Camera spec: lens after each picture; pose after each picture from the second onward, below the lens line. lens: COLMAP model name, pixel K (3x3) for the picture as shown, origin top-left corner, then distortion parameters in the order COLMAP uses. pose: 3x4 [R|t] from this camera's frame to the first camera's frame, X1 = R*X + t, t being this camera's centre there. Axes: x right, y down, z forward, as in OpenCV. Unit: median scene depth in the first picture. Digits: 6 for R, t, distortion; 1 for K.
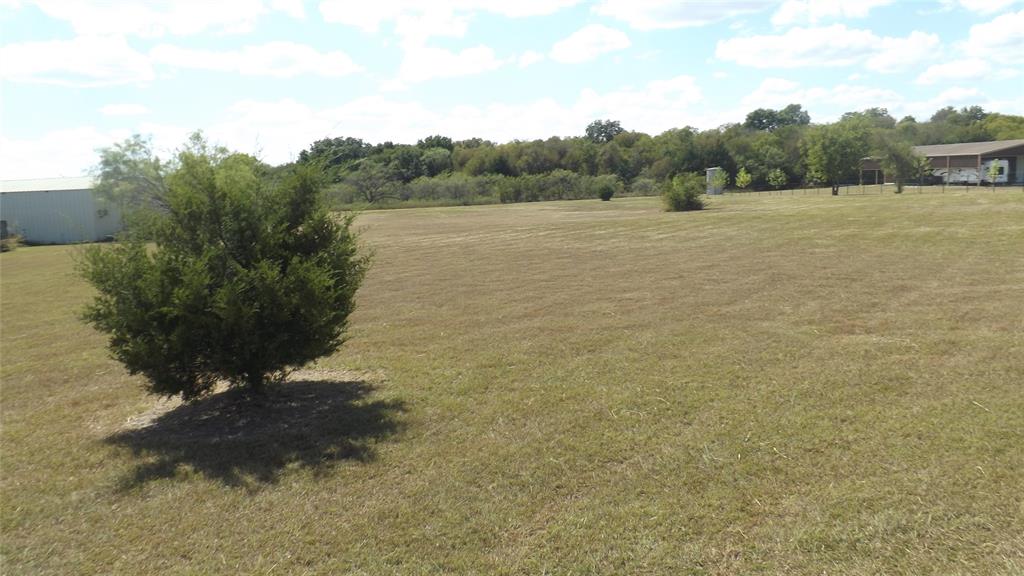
lens RADIAL K [[751.6, 0, 512.0], [0, 751.6, 288.0], [0, 0, 1]] dist [-0.043501, 0.009227]
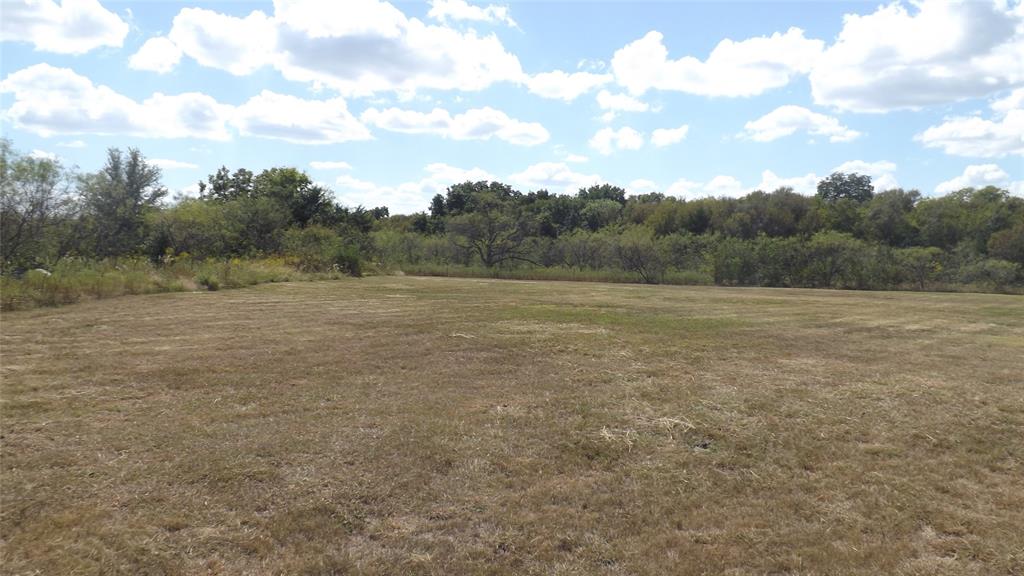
lens RADIAL K [[714.7, 0, 528.0], [0, 714.7, 287.7], [0, 0, 1]] dist [-0.041959, 0.000868]
pose [[0.978017, 0.081493, -0.191941, -0.397023], [-0.098419, 0.991896, -0.080351, -0.461548], [0.183838, 0.097475, 0.978112, 3.891693]]
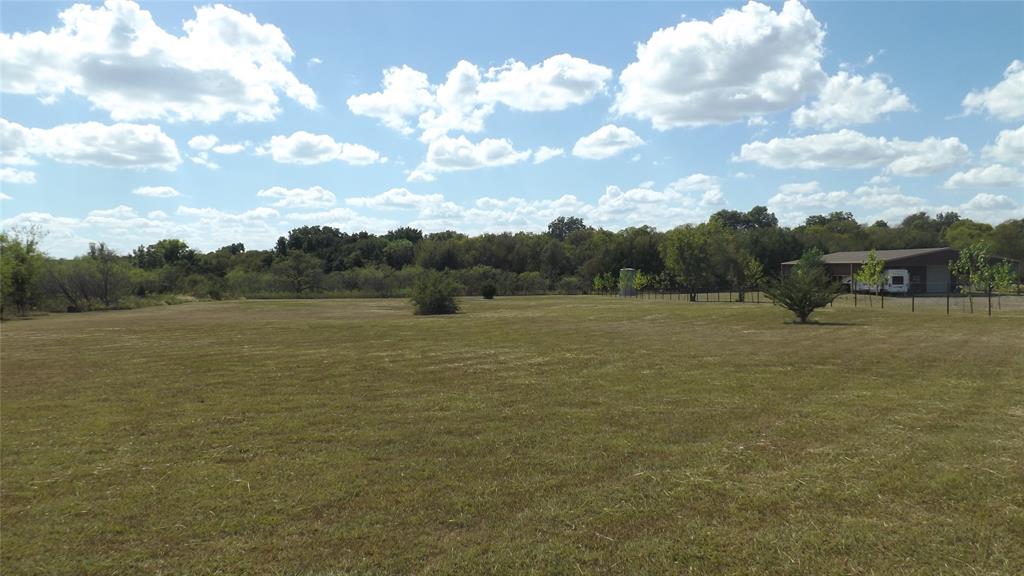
lens RADIAL K [[751.6, 0, 512.0], [0, 751.6, 288.0], [0, 0, 1]] dist [-0.043501, 0.009227]
pose [[0.998030, 0.033337, -0.053147, 1.328555], [-0.039451, 0.992171, -0.118489, -0.088426], [0.048781, 0.120352, 0.991532, 0.086889]]
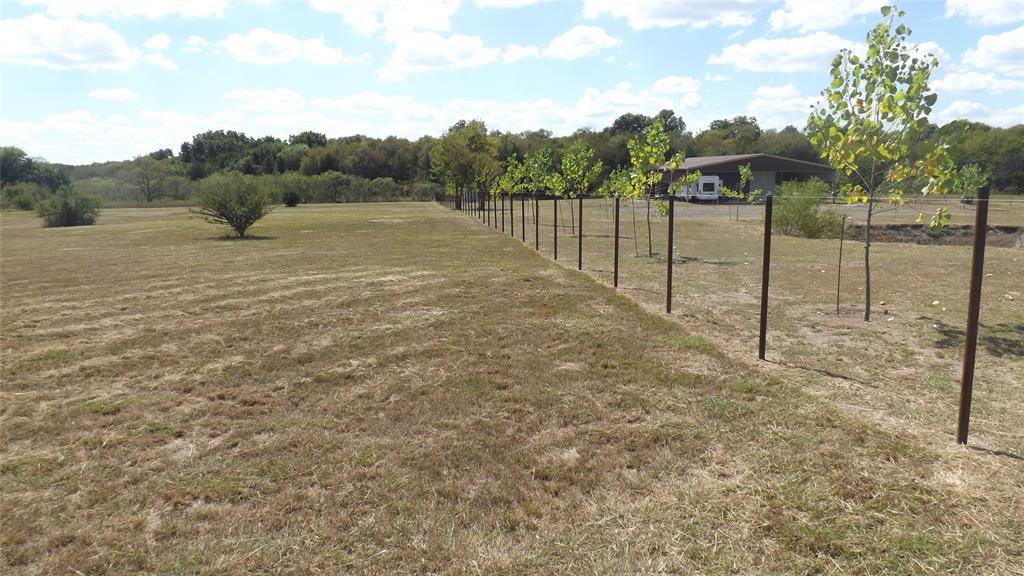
lens RADIAL K [[752.5, 0, 545.9], [0, 752.5, 309.0], [0, 0, 1]] dist [-0.051285, 0.003161]
pose [[0.999424, 0.033902, -0.001399, 2.922100], [-0.033841, 0.998938, 0.031269, -0.162680], [0.002458, -0.031204, 0.999510, 0.230544]]
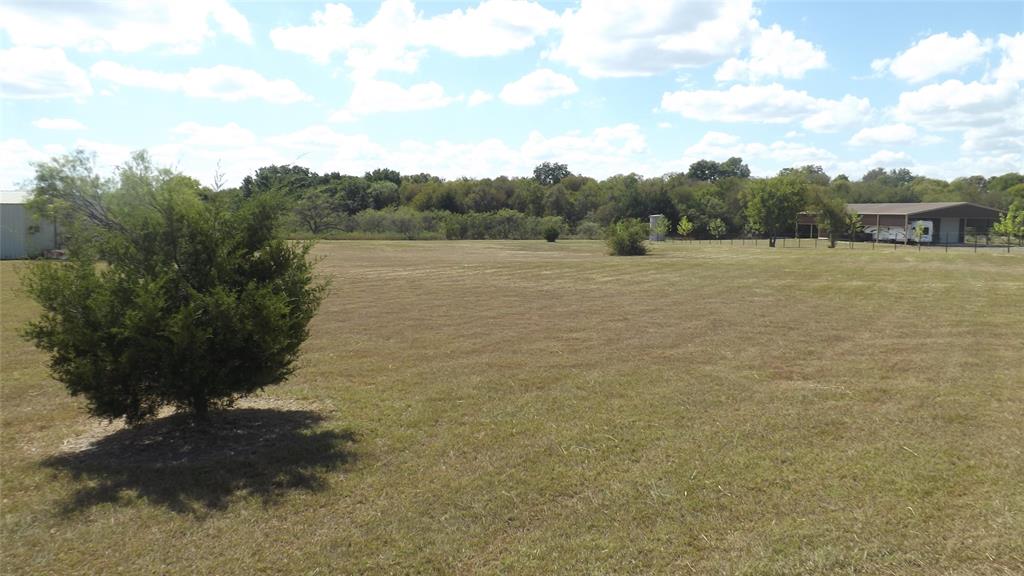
lens RADIAL K [[751.6, 0, 512.0], [0, 751.6, 288.0], [0, 0, 1]] dist [-0.043501, 0.009227]
pose [[0.996126, 0.043369, 0.076502, -0.015124], [-0.039467, 0.997877, -0.051807, 0.002794], [-0.078586, 0.048587, 0.995723, -0.014026]]
